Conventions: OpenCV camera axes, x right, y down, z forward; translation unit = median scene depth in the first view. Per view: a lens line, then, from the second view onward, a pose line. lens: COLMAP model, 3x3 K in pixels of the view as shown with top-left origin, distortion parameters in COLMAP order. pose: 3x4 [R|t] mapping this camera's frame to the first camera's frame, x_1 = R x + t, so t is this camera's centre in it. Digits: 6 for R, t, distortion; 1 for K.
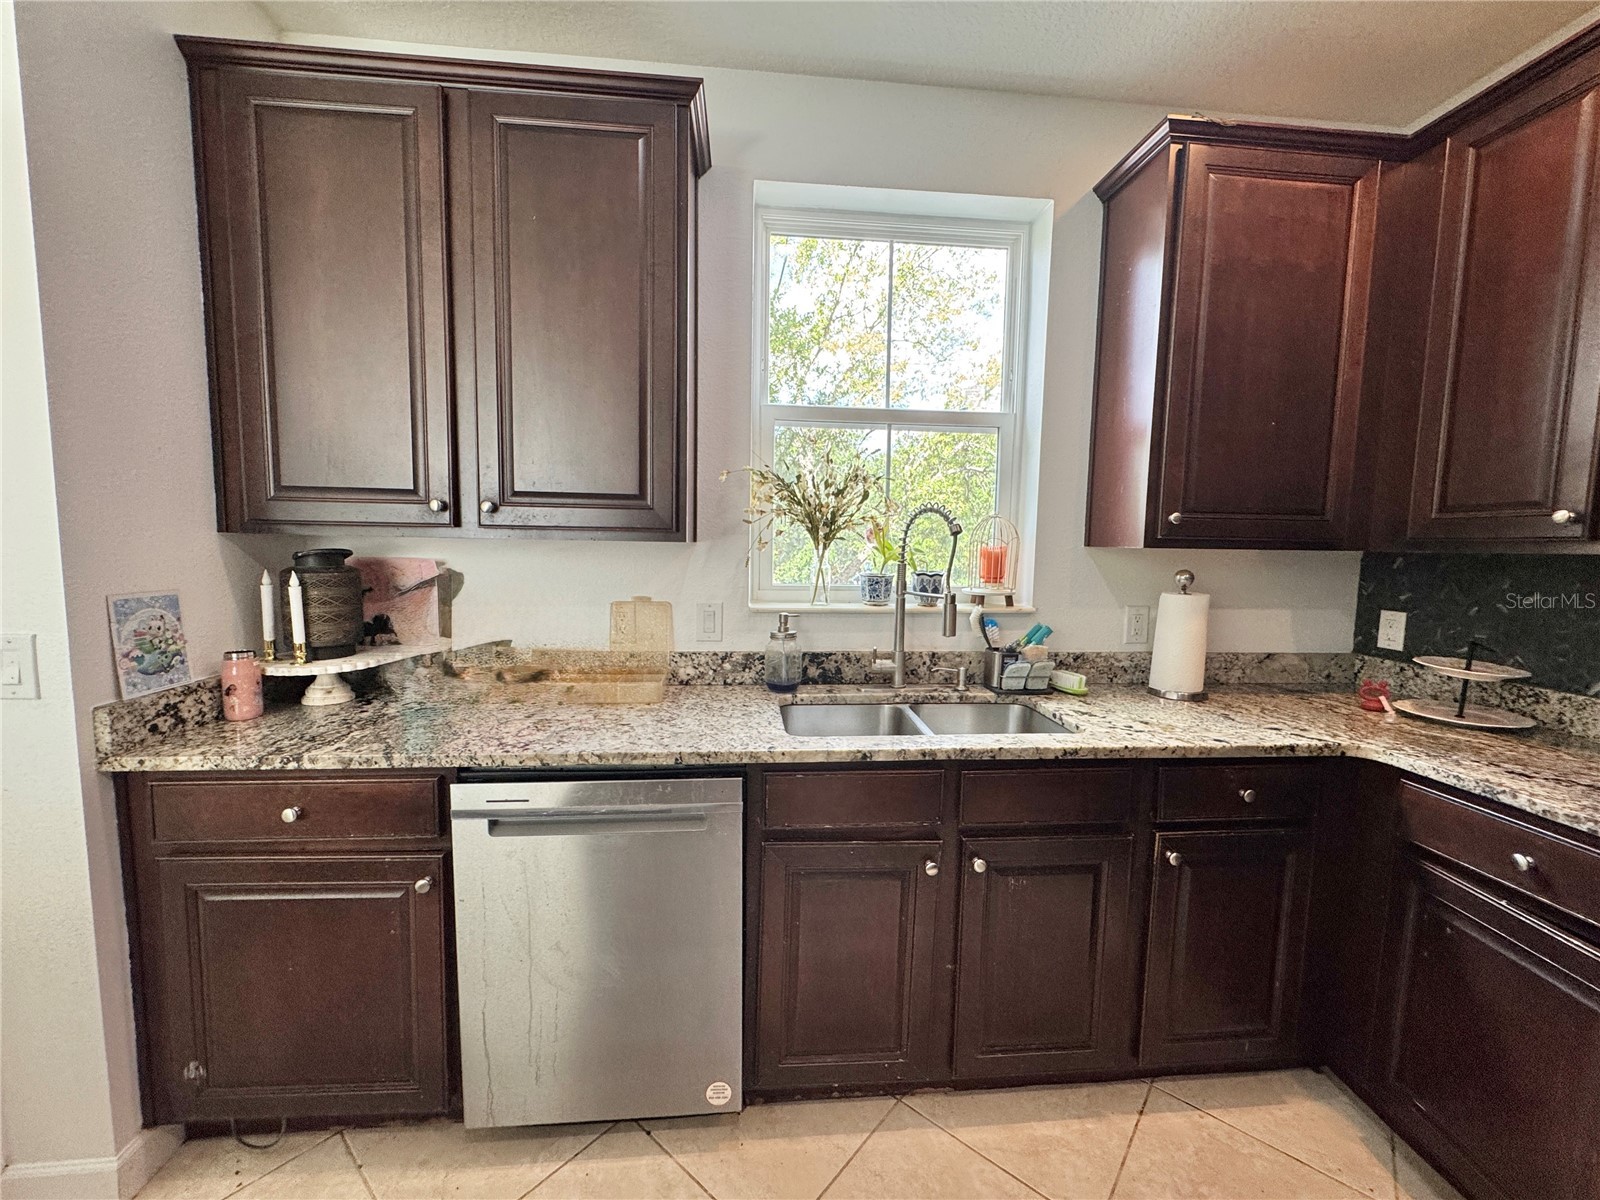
lens RADIAL K [[635.8, 0, 799.0], [0, 635.8, 599.1], [0, 0, 1]] dist [-0.001927, 0.000240]
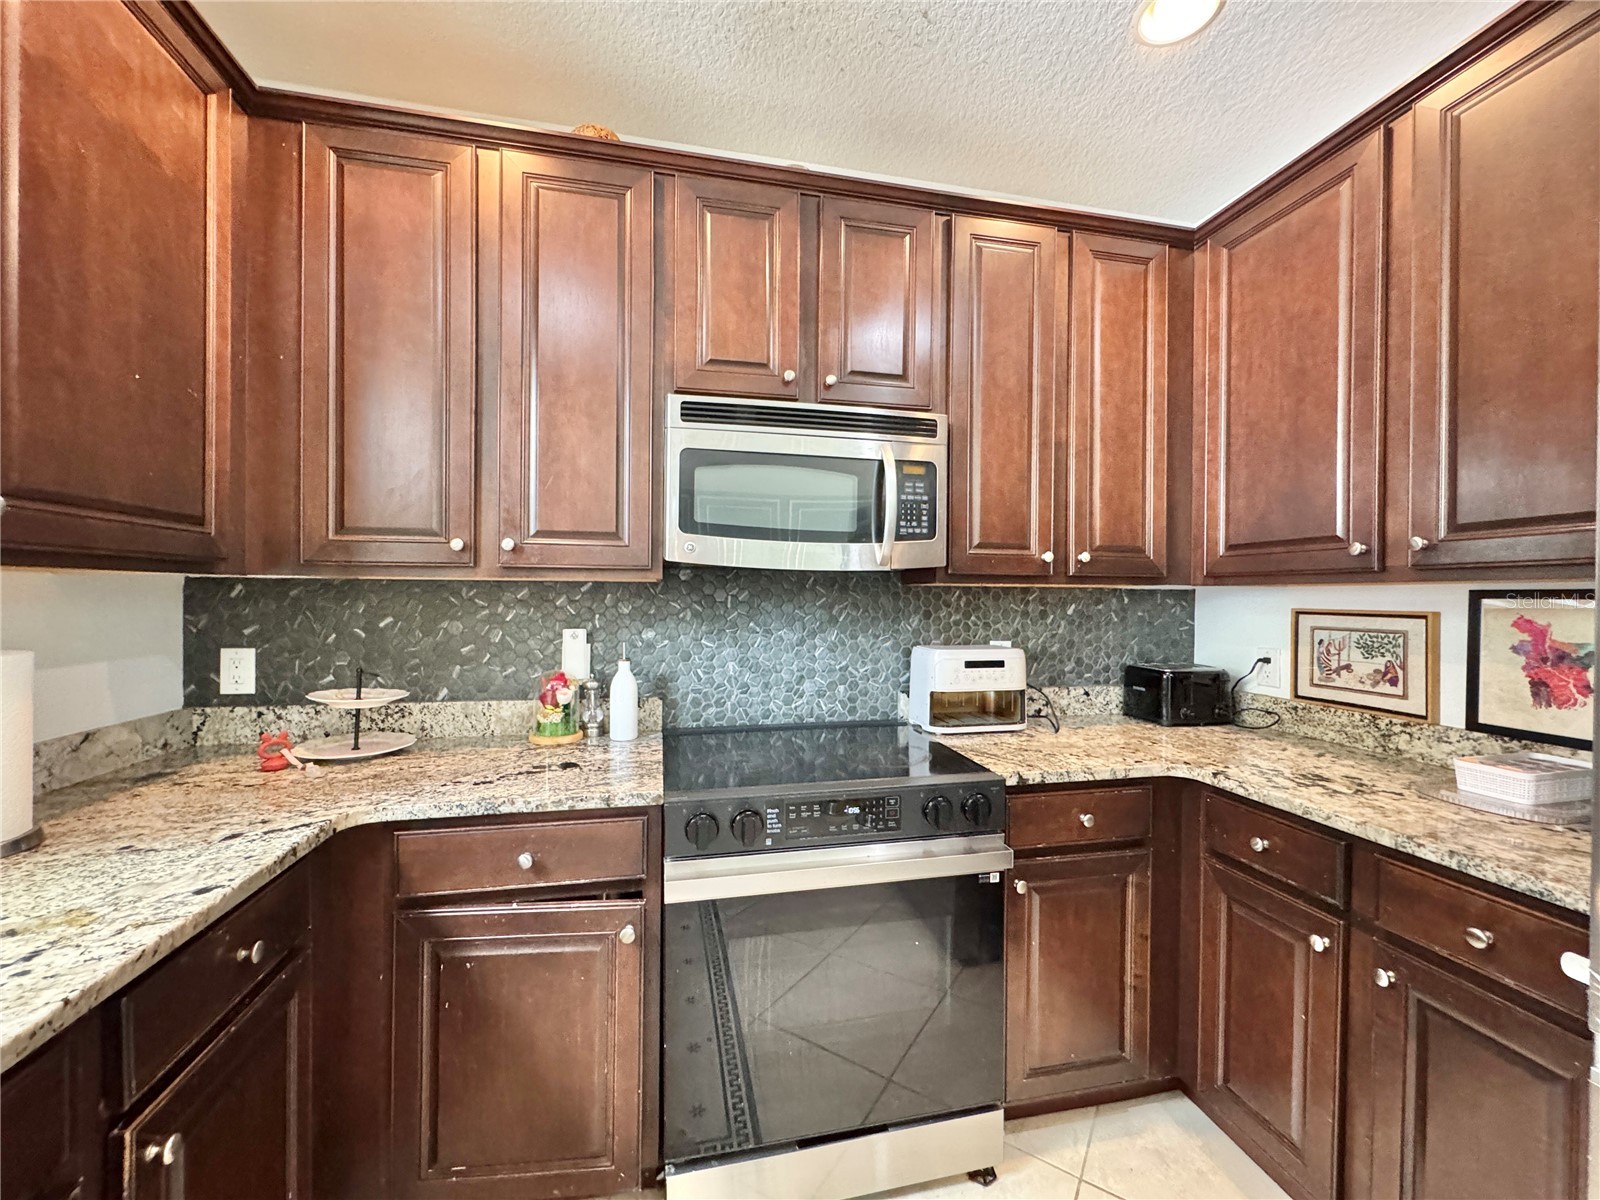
lens RADIAL K [[635.8, 0, 799.0], [0, 635.8, 599.1], [0, 0, 1]] dist [-0.001927, 0.000240]
pose [[-0.129864, -0.024496, 0.991229, 0.010440], [0.076615, 0.996458, 0.034662, -0.022107], [-0.988567, 0.080444, -0.127527, 0.450462]]
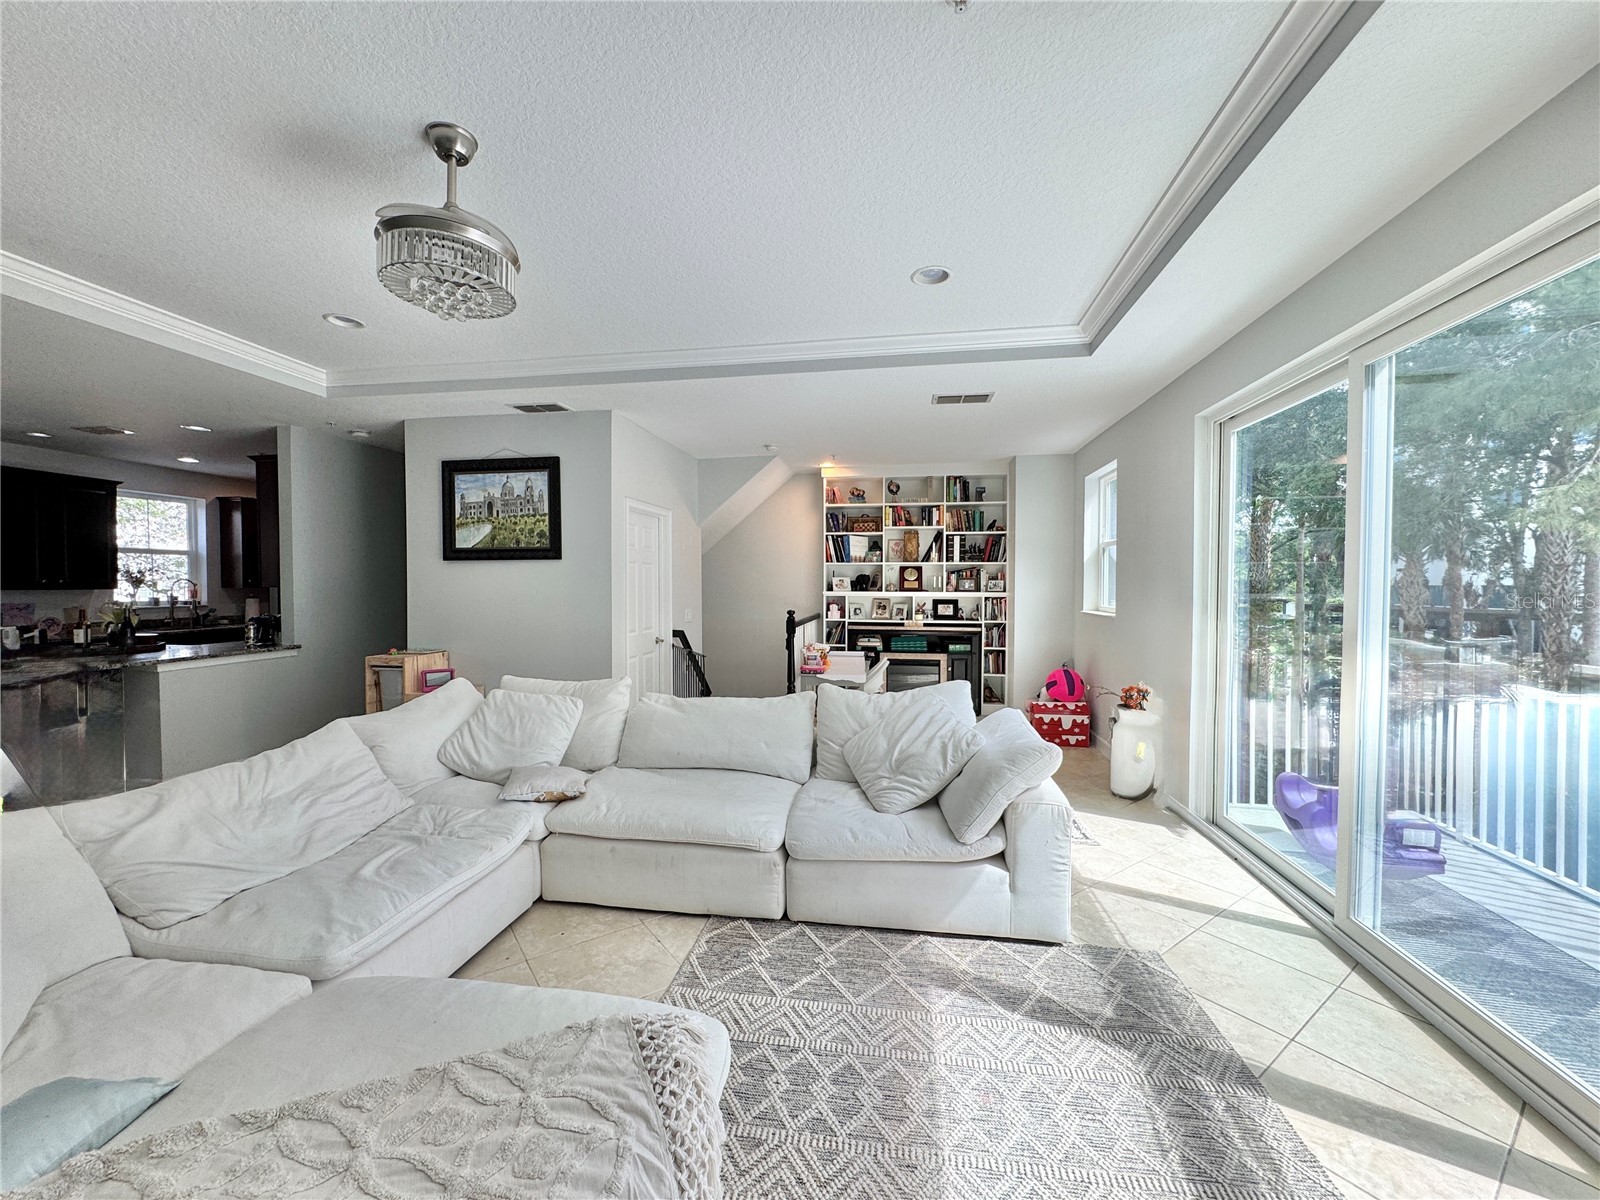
lens RADIAL K [[635.8, 0, 799.0], [0, 635.8, 599.1], [0, 0, 1]] dist [-0.001927, 0.000240]
pose [[0.239964, -0.039923, 0.969961, -2.956313], [0.089432, 0.995814, 0.018862, 0.272867], [-0.966654, 0.082220, 0.242530, -3.990645]]
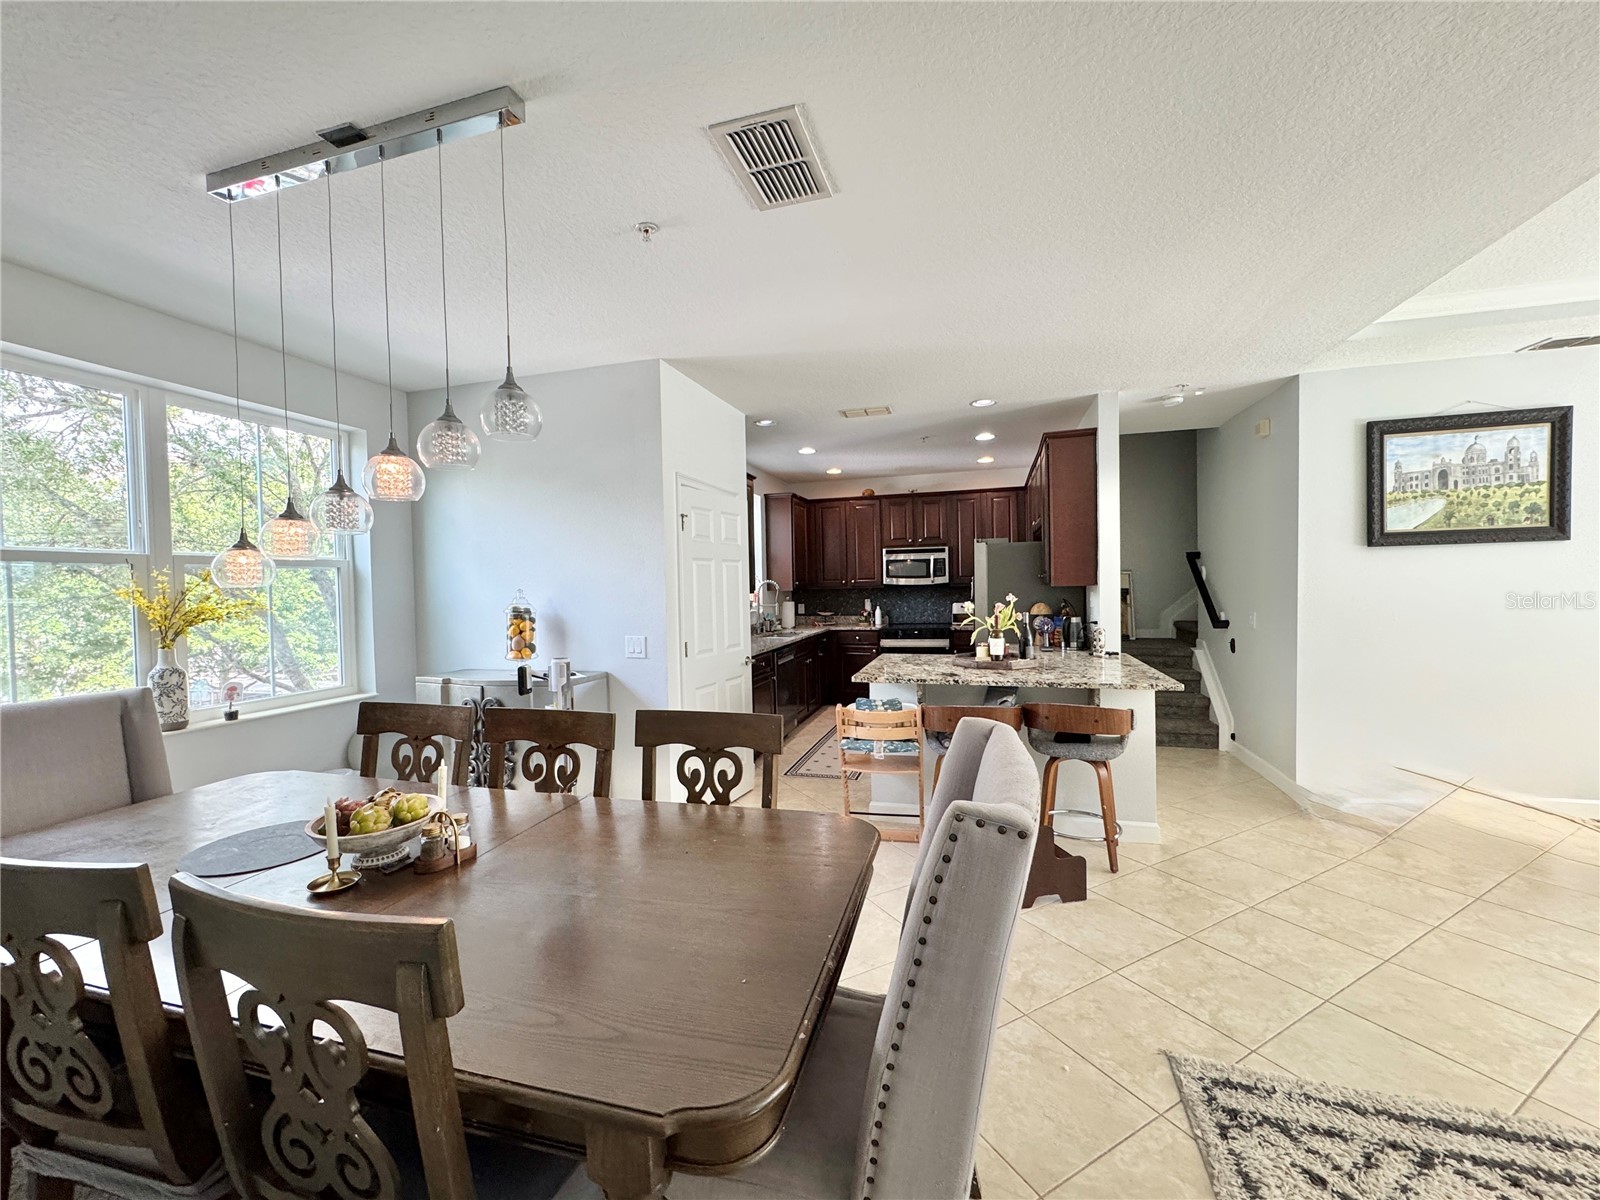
lens RADIAL K [[635.8, 0, 799.0], [0, 635.8, 599.1], [0, 0, 1]] dist [-0.001927, 0.000240]
pose [[0.362682, -0.048794, 0.930635, -3.433696], [0.109824, 0.993907, 0.009311, -0.062018], [-0.925419, 0.098829, 0.365831, -0.561426]]
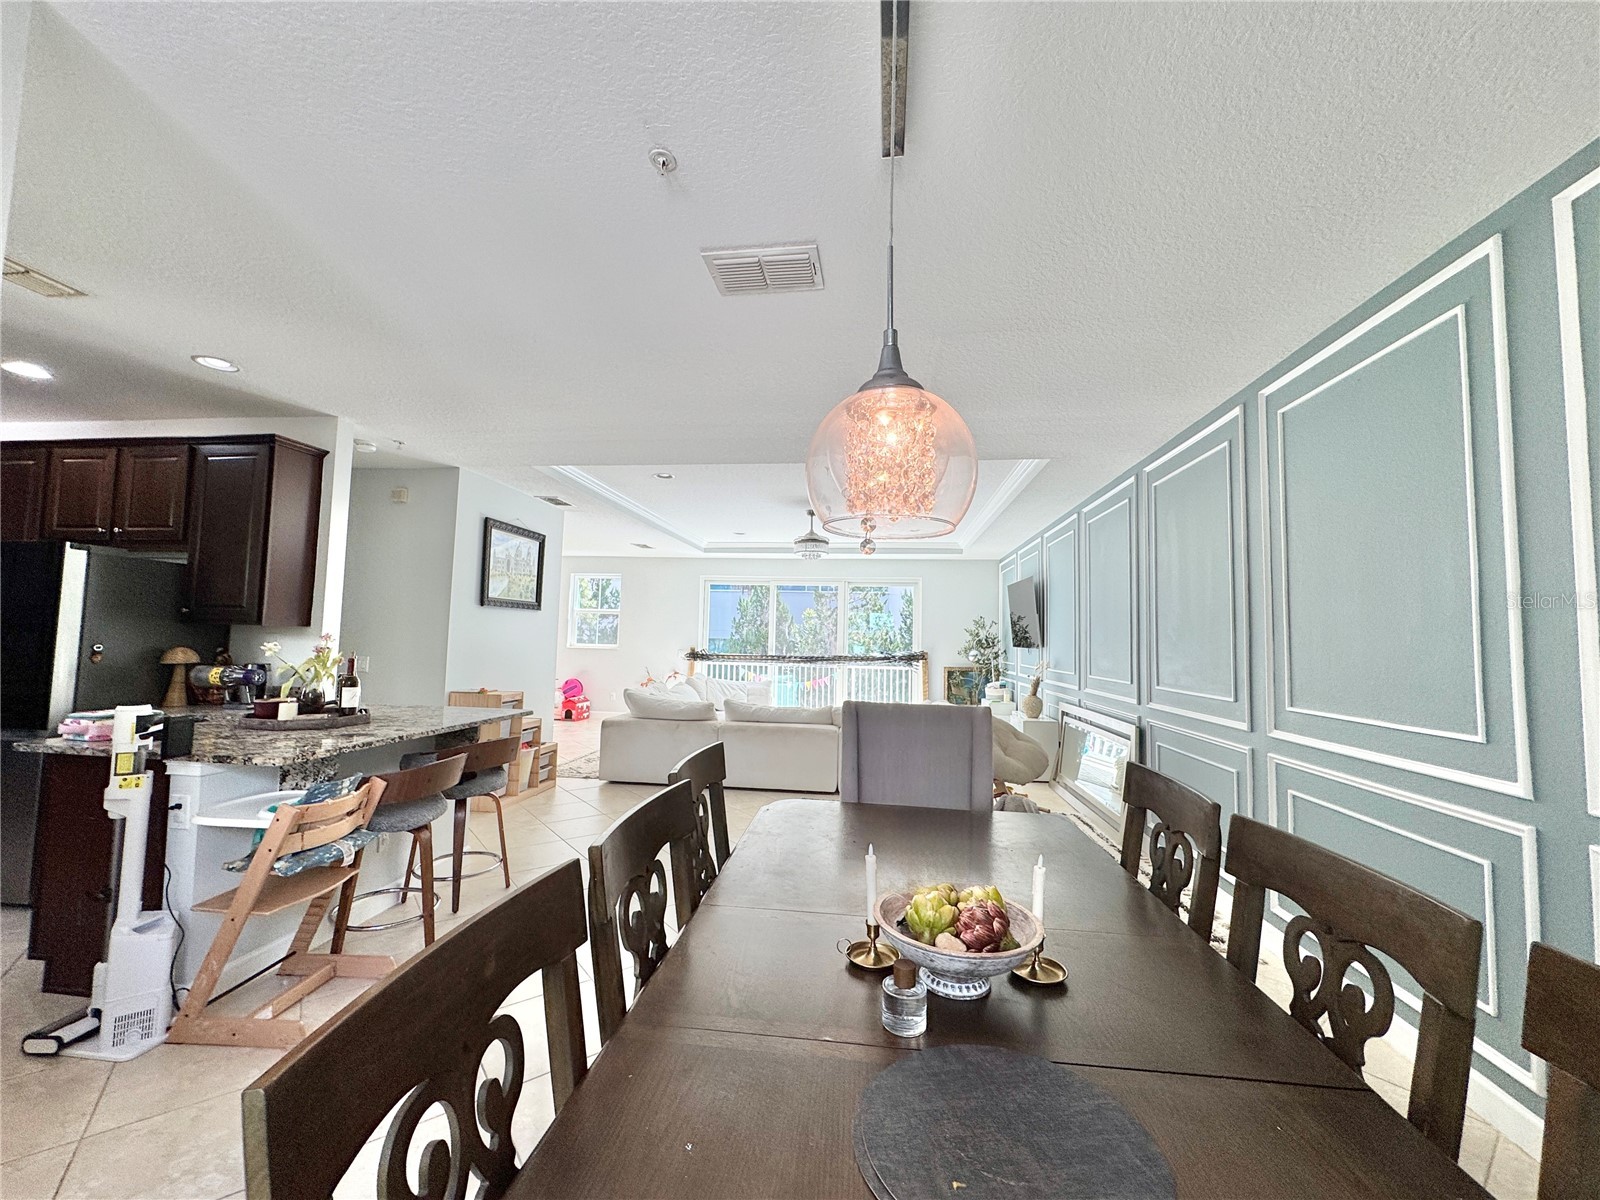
lens RADIAL K [[635.8, 0, 799.0], [0, 635.8, 599.1], [0, 0, 1]] dist [-0.001927, 0.000240]
pose [[-0.977206, -0.025877, 0.210709, -2.739029], [-0.020673, 0.999425, 0.026865, -0.161165], [-0.211283, 0.021896, -0.977180, 1.173221]]
